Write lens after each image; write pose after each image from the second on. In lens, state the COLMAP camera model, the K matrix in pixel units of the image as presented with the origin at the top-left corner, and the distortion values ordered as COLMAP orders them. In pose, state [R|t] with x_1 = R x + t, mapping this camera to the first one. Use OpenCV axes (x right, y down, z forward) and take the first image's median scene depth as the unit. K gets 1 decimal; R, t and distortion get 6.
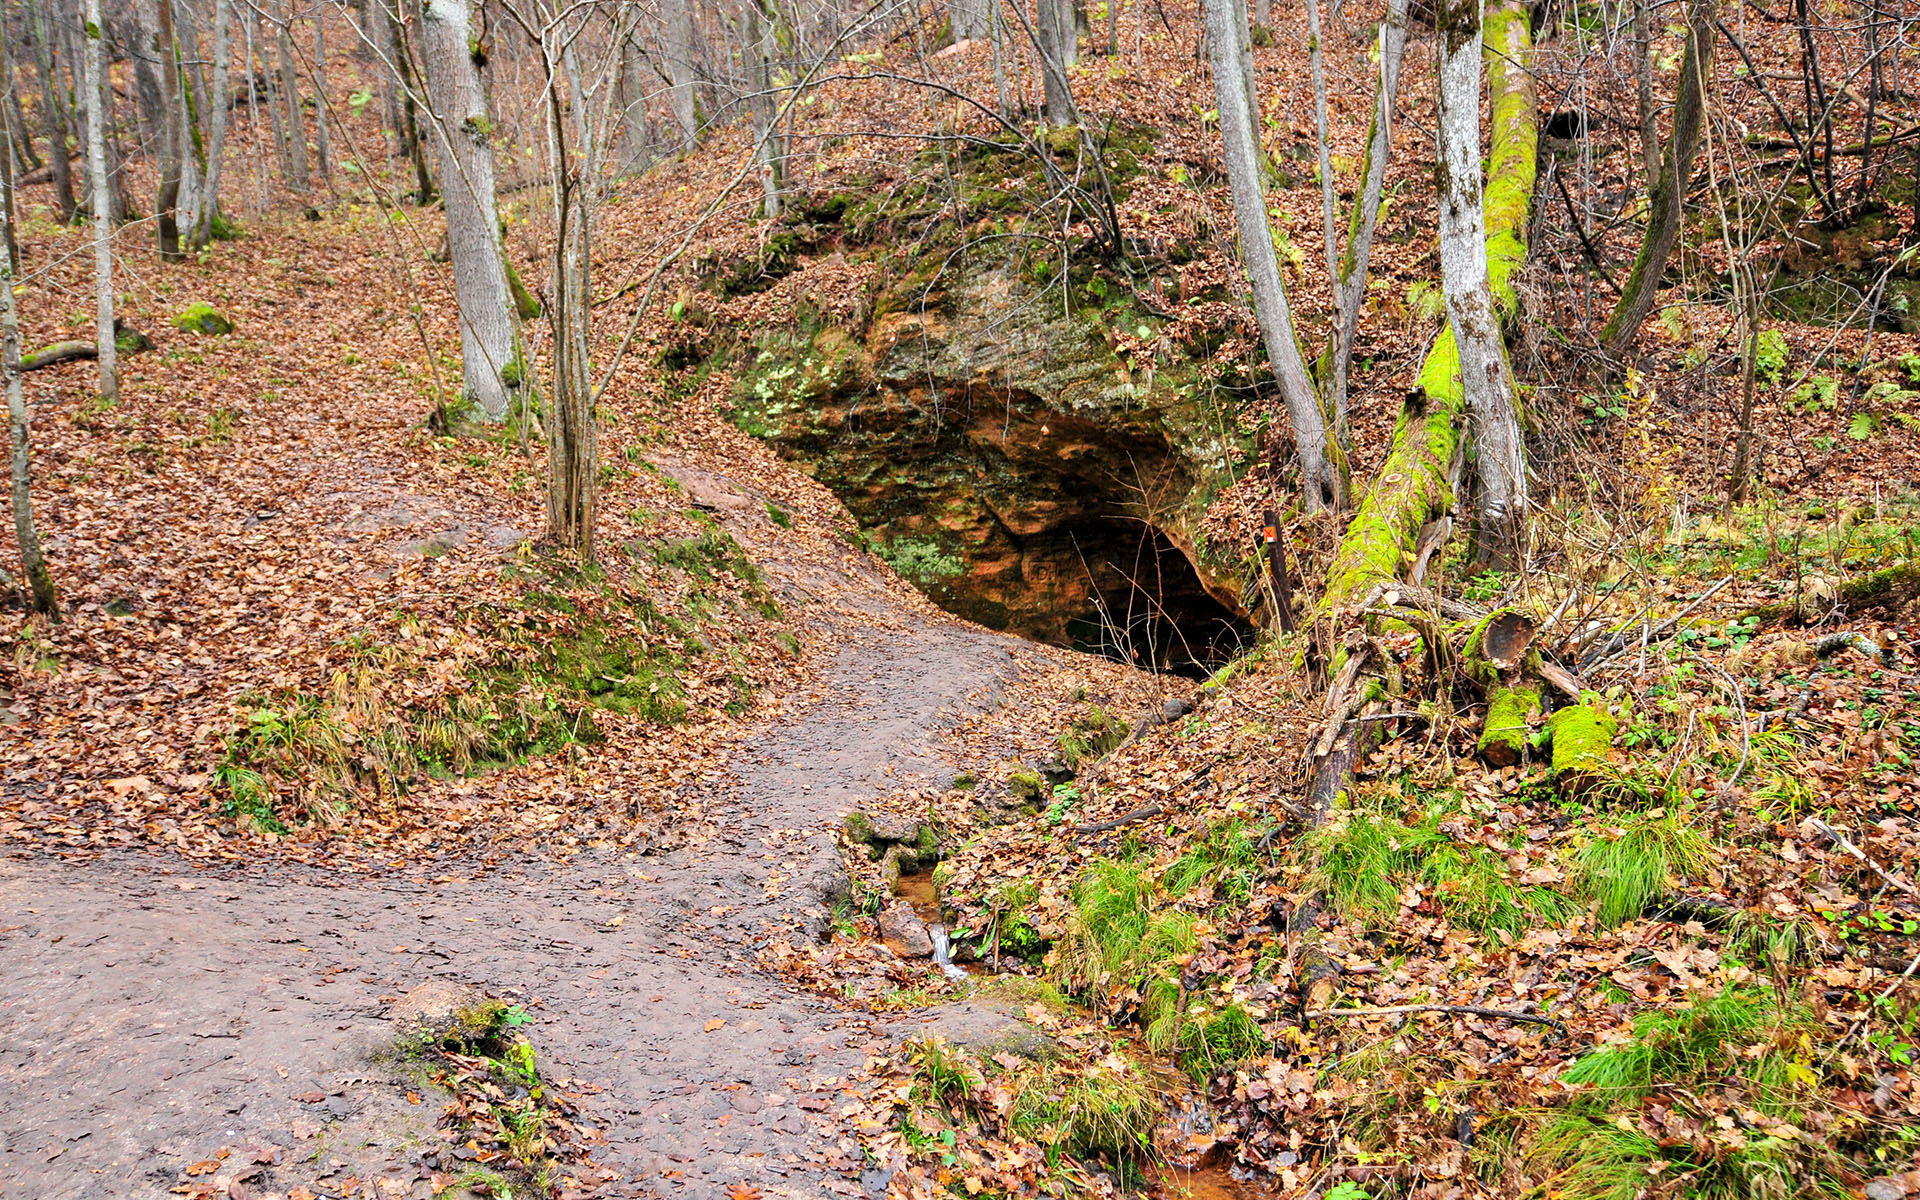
lens RADIAL K [[1394.5, 0, 960.0], [0, 1394.5, 600.1], [0, 0, 1]] dist [-0.000954, -0.000026]
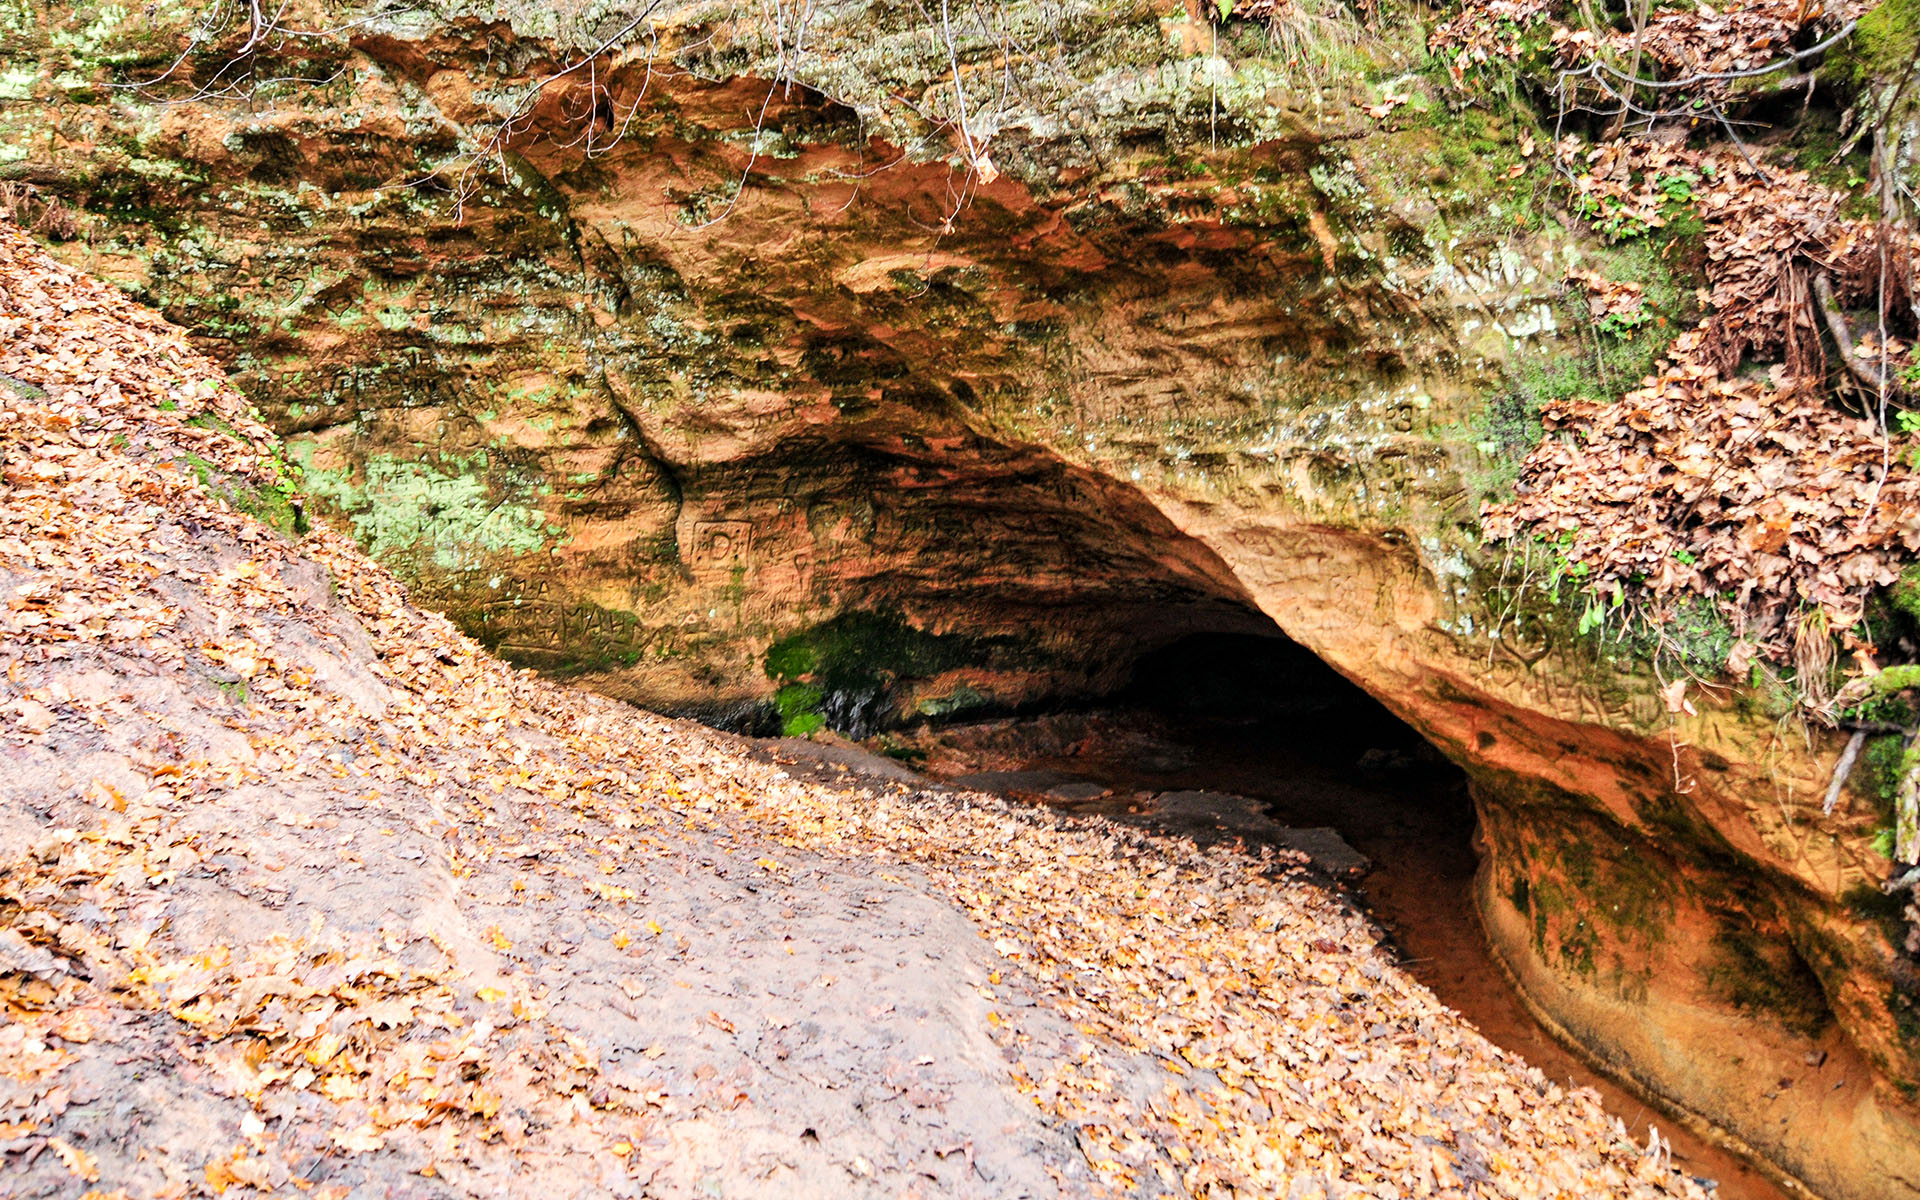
lens RADIAL K [[1345.6, 0, 952.2], [0, 1345.6, 523.7], [0, 0, 1]] dist [-0.007937, -0.002564]
pose [[0.921476, 0.009049, 0.388329, -0.045164], [-0.023845, 0.999161, 0.033301, -0.045762], [-0.387702, -0.039946, 0.920919, 0.600852]]
